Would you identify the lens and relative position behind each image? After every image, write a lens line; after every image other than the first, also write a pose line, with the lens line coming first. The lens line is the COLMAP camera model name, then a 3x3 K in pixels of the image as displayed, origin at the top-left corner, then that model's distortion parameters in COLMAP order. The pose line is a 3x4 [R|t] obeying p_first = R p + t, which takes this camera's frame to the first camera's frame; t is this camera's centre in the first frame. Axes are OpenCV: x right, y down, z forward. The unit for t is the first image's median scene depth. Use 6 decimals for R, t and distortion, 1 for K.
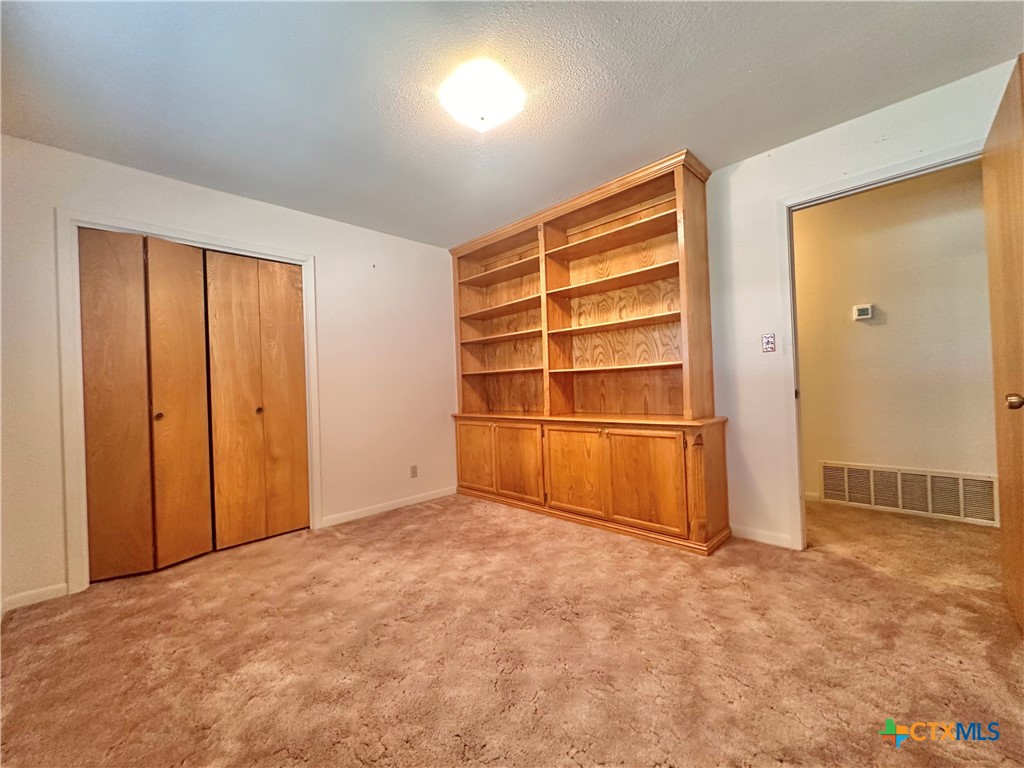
lens RADIAL K [[410.3, 0, 504.3], [0, 410.3, 385.3], [0, 0, 1]] dist [0.000284, 0.000372]
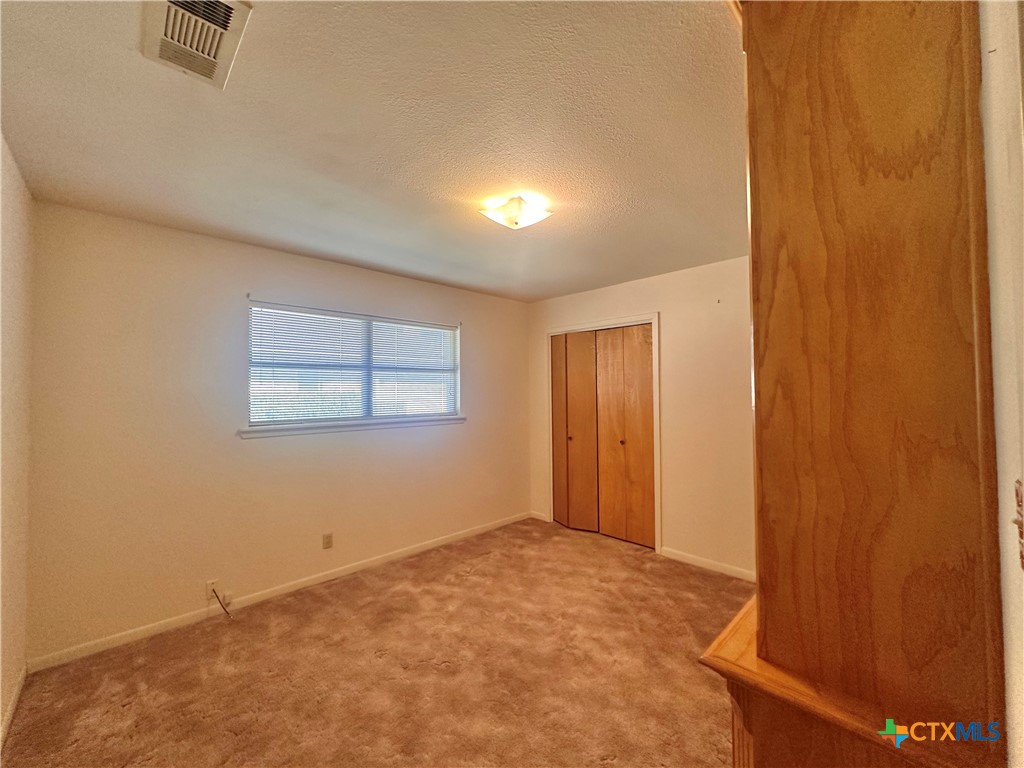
lens RADIAL K [[410.3, 0, 514.0], [0, 410.3, 383.9], [0, 0, 1]] dist [0.000284, 0.000372]
pose [[-0.014724, 0.019644, -0.999699, 0.848685], [0.016624, 0.999674, 0.019399, -0.185715], [0.999753, -0.016333, -0.015046, 0.786450]]
